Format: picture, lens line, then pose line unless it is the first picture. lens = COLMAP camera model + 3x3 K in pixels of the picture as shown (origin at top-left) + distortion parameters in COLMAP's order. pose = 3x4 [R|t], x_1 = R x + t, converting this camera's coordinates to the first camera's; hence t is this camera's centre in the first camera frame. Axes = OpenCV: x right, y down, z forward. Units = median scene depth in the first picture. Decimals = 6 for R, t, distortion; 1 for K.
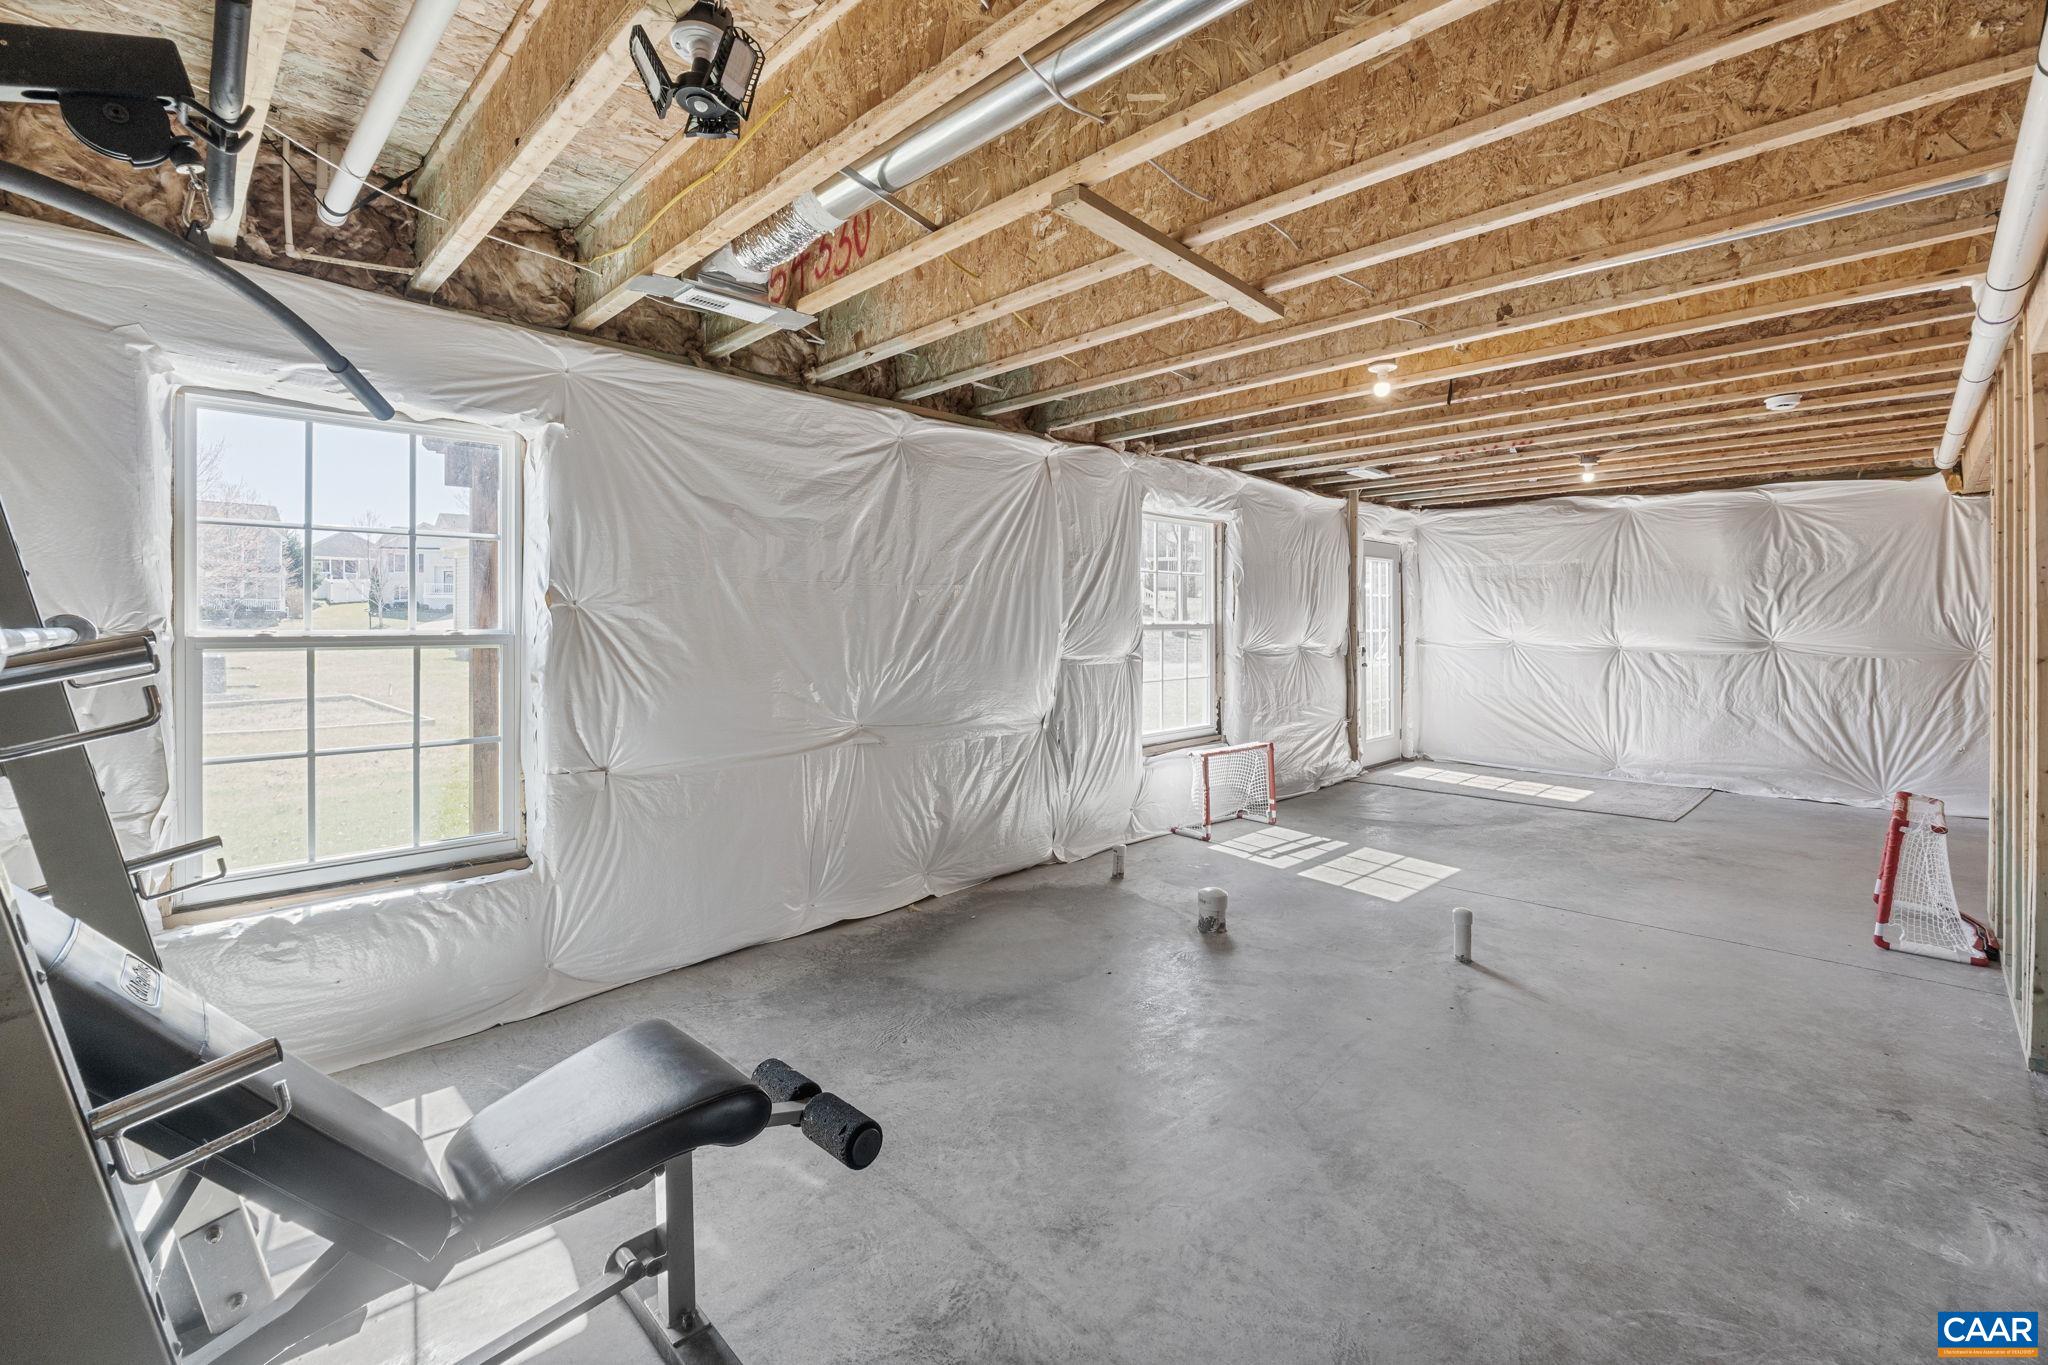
lens RADIAL K [[884.8, 0, 1024.1], [0, 884.8, 621.8], [0, 0, 1]] dist [-0.000256, -0.000077]
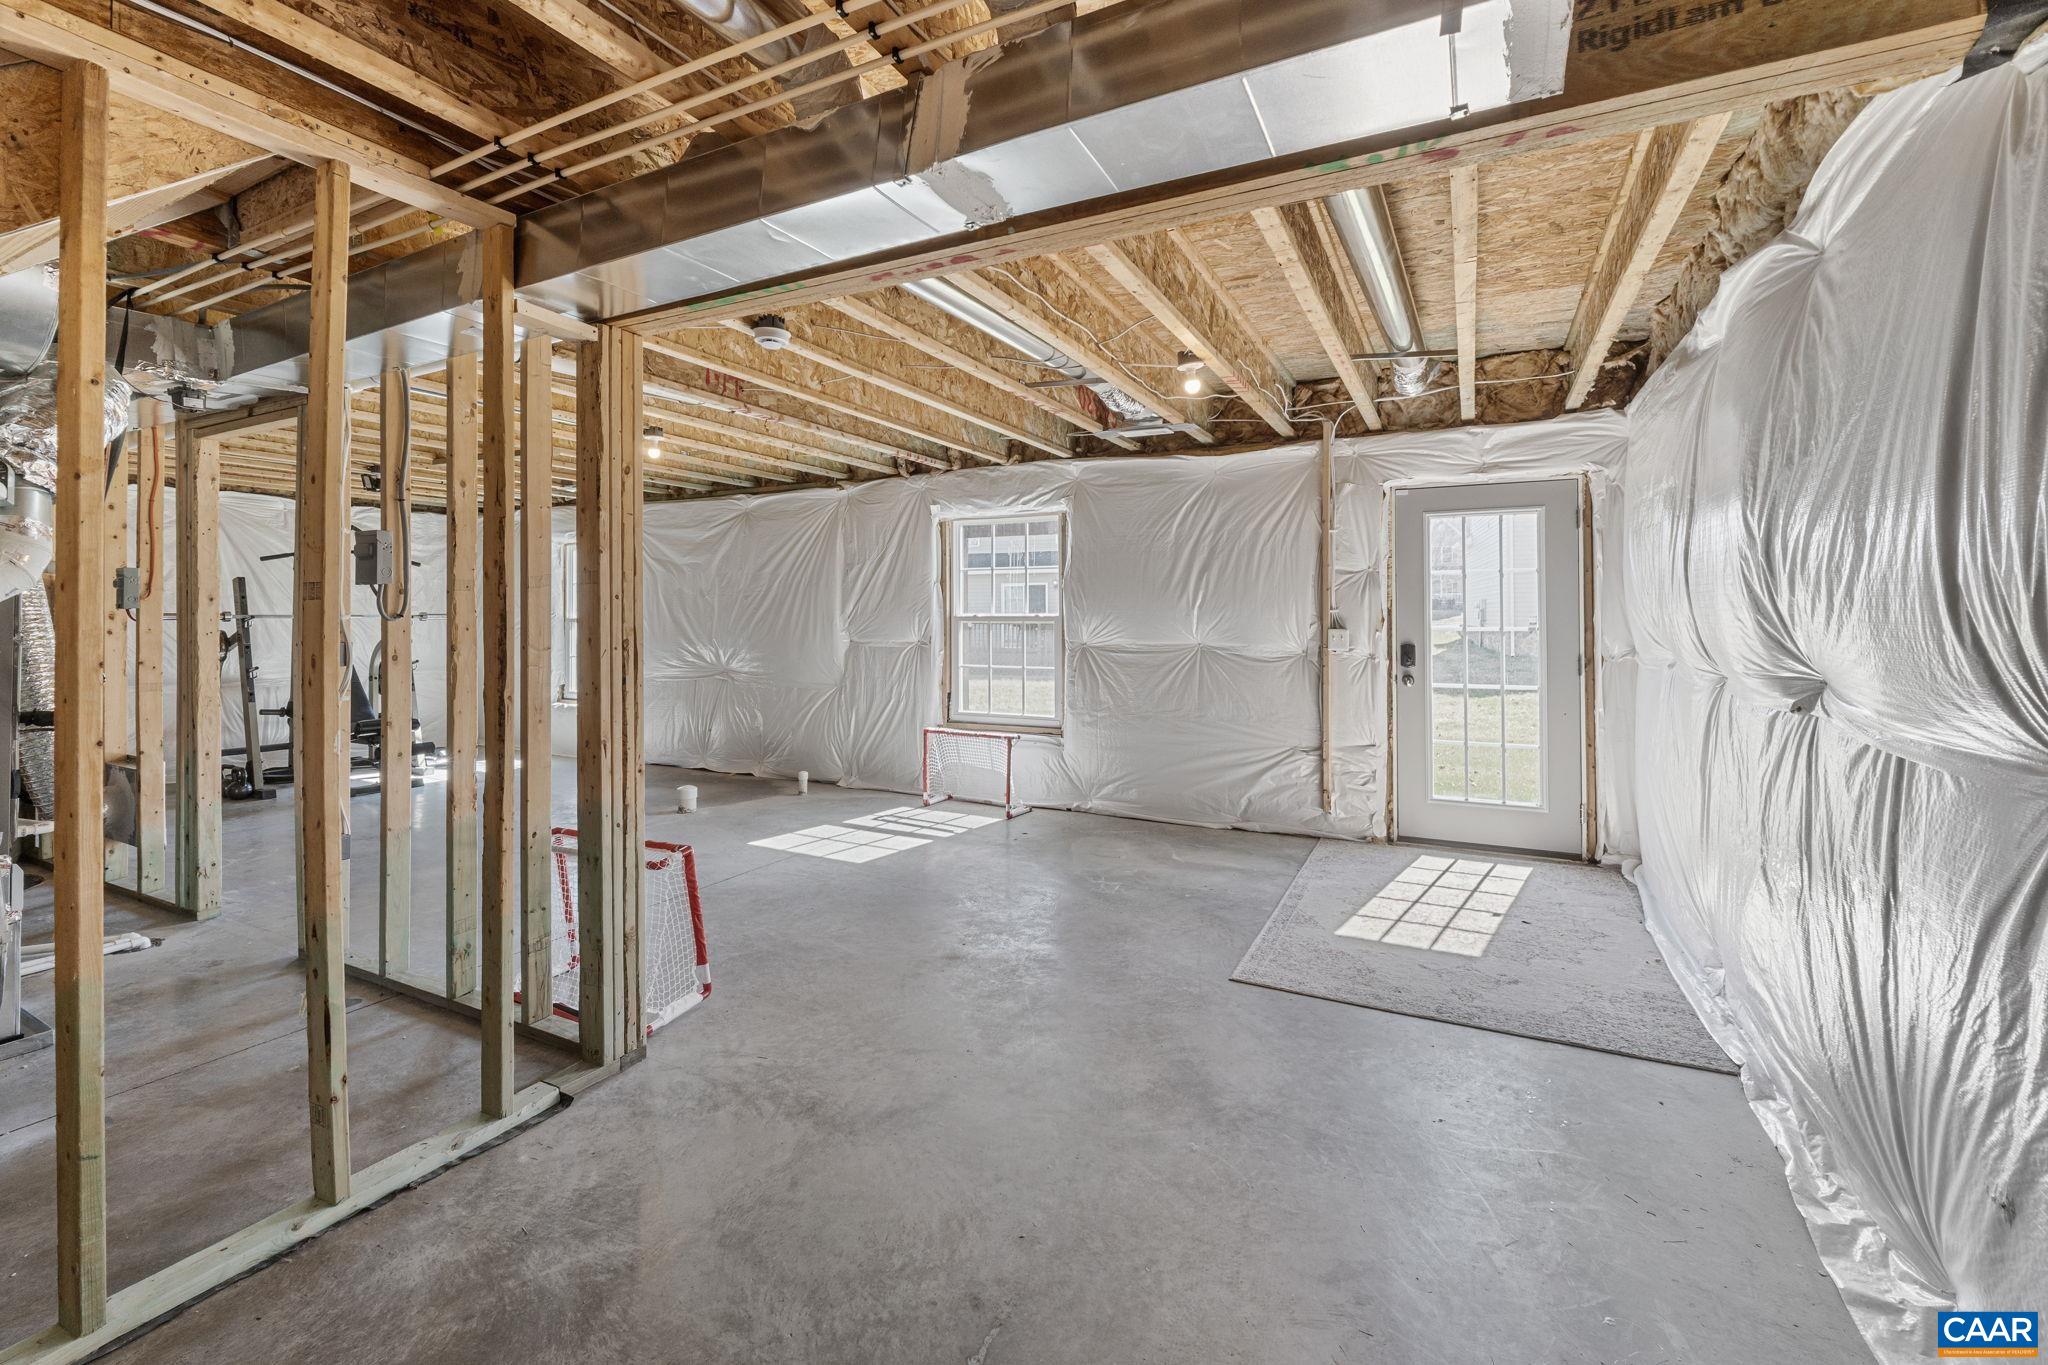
lens RADIAL K [[884.8, 0, 1024.1], [0, 884.8, 621.8], [0, 0, 1]] dist [-0.000256, -0.000077]
pose [[0.309359, 0.007854, -0.950913, 1.364933], [-0.000609, 0.999967, 0.008061, 0.000167], [0.950945, -0.001915, 0.309354, 0.784632]]
